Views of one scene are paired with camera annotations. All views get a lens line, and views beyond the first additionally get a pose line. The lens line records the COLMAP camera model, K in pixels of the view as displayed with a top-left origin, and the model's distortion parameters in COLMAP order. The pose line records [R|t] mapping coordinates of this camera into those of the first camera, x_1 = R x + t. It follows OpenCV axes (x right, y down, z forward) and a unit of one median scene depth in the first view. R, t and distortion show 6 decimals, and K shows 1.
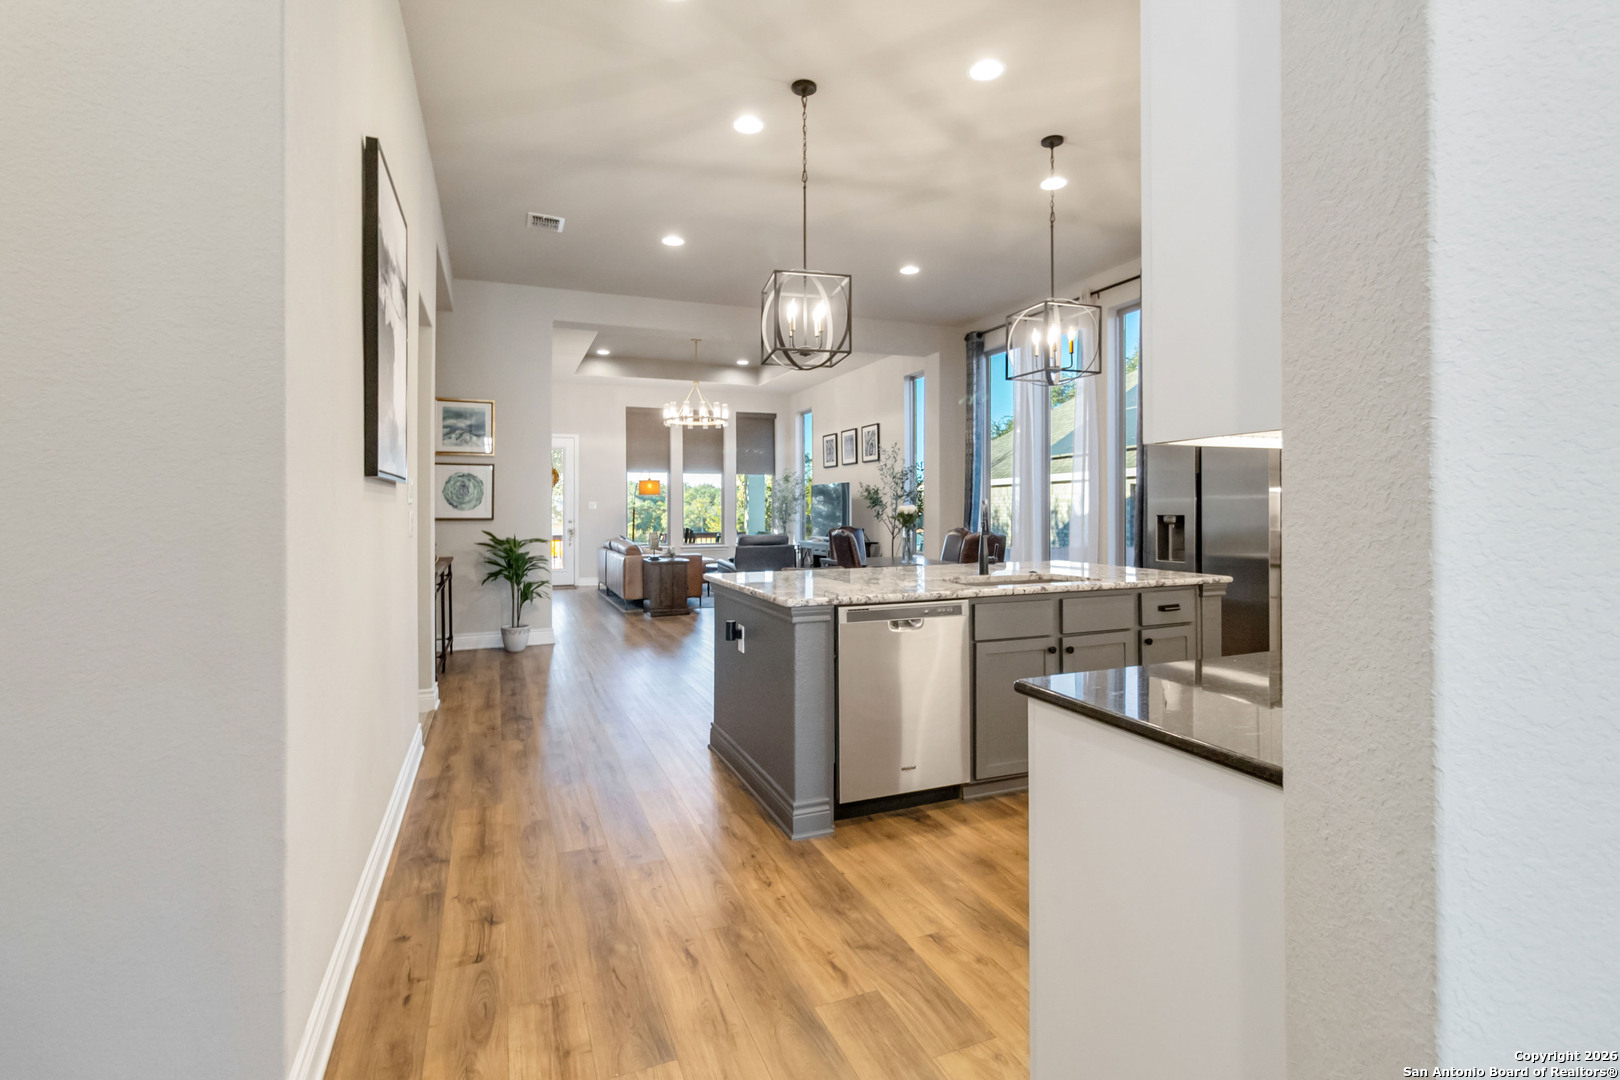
lens RADIAL K [[776.9, 0, 818.2], [0, 776.9, 507.3], [0, 0, 1]] dist [0.000475, 0.000595]
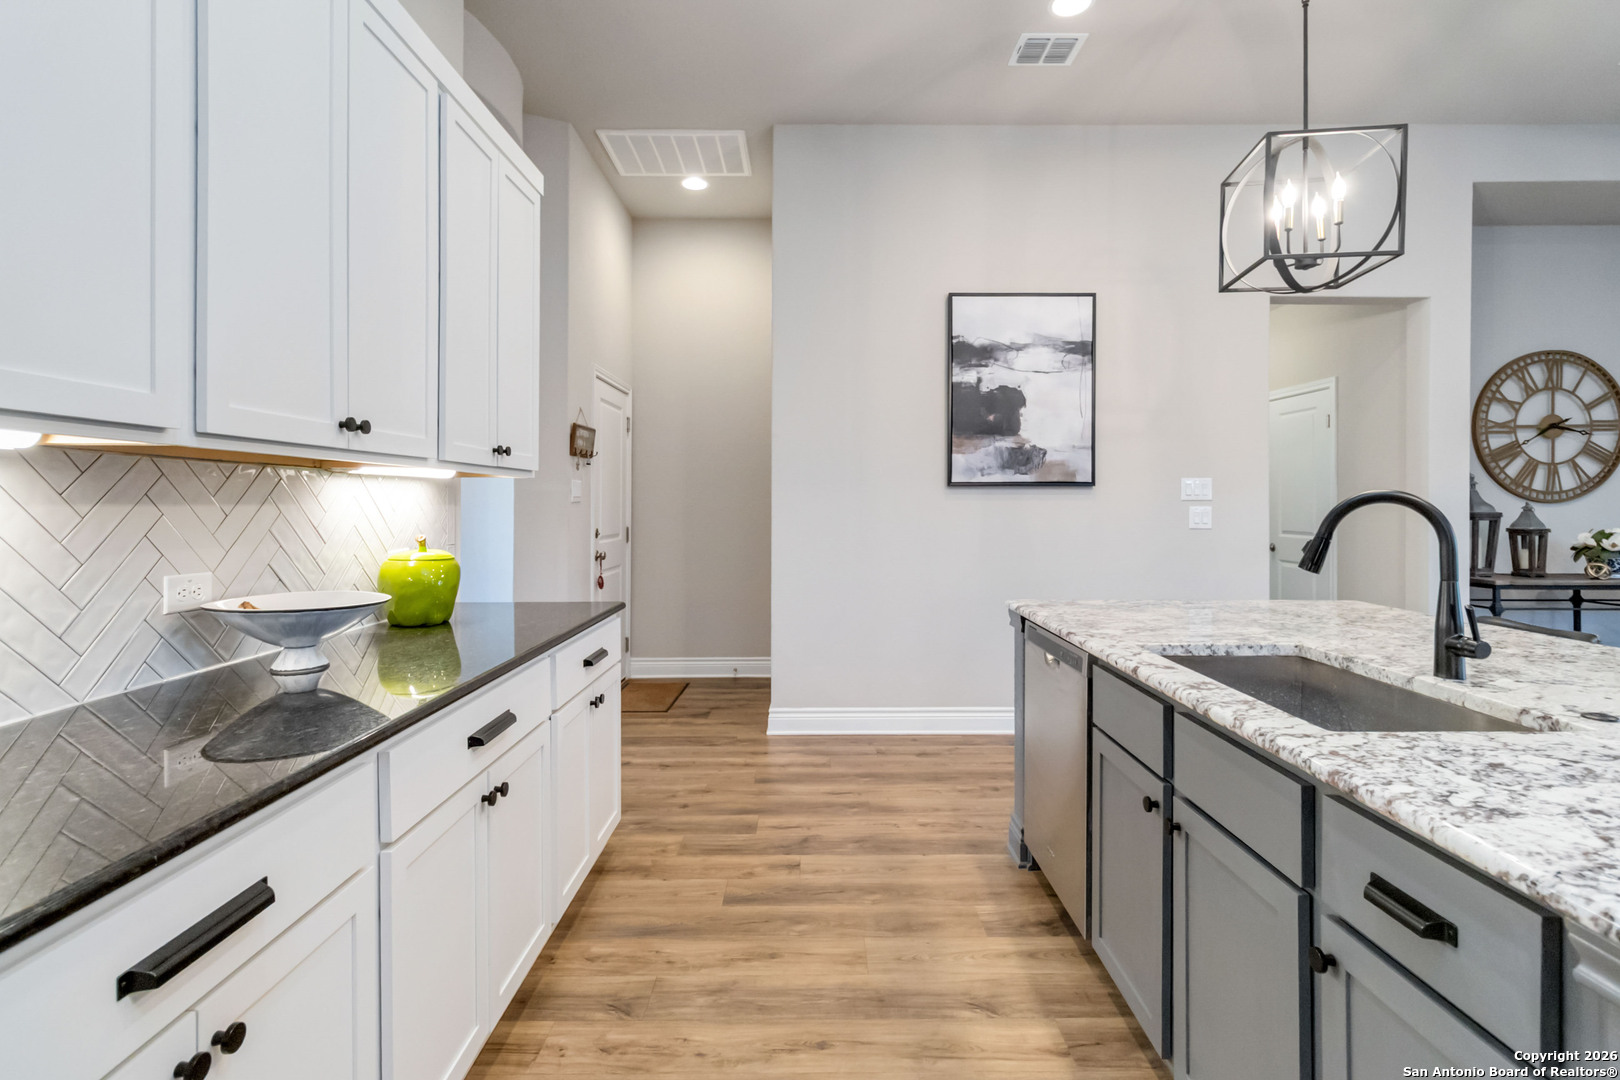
lens RADIAL K [[771.4, 0, 817.6], [0, 771.4, 501.5], [0, 0, 1]] dist [0.002799, 0.001073]
pose [[-0.379030, 0.002526, -0.925381, 0.327214], [0.003414, 0.999993, 0.001331, -0.002733], [0.925378, -0.002655, -0.379036, 0.392877]]
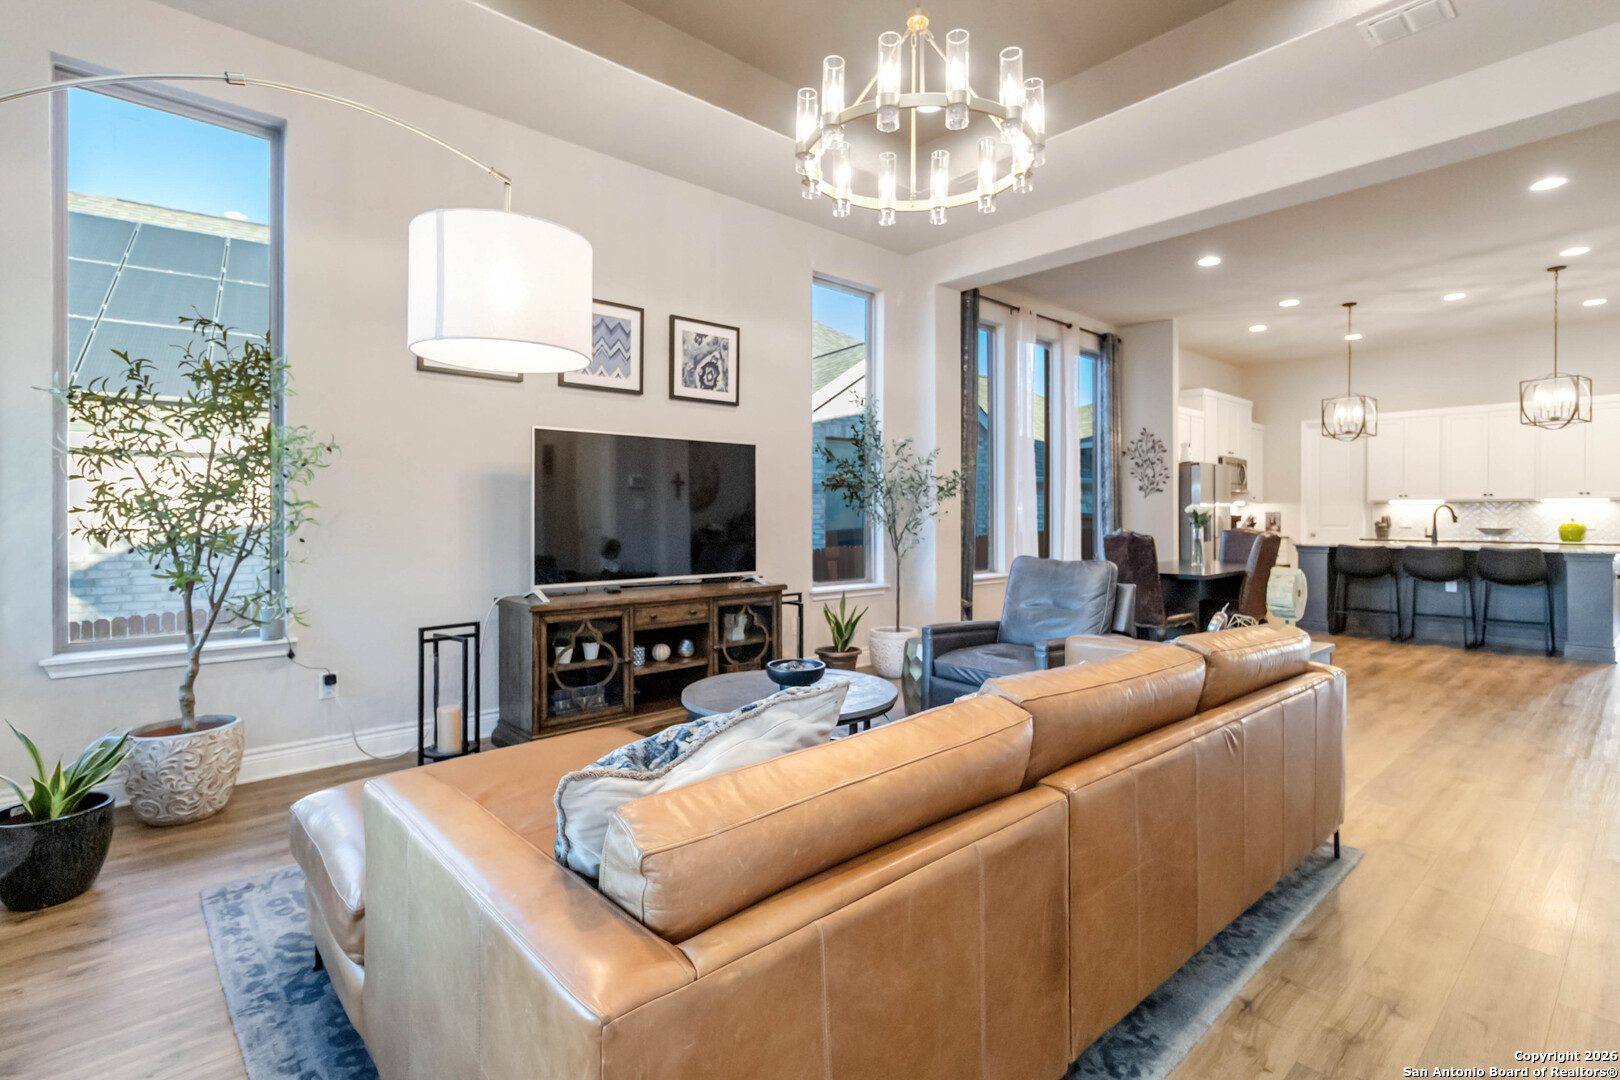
lens RADIAL K [[772.6, 0, 818.9], [0, 772.6, 516.3], [0, 0, 1]] dist [0.002799, 0.001254]
pose [[-0.335602, 0.003245, 0.941998, -0.501906], [-0.001827, 0.999990, -0.004096, 0.013415], [-0.942002, -0.003096, -0.335593, 1.427158]]
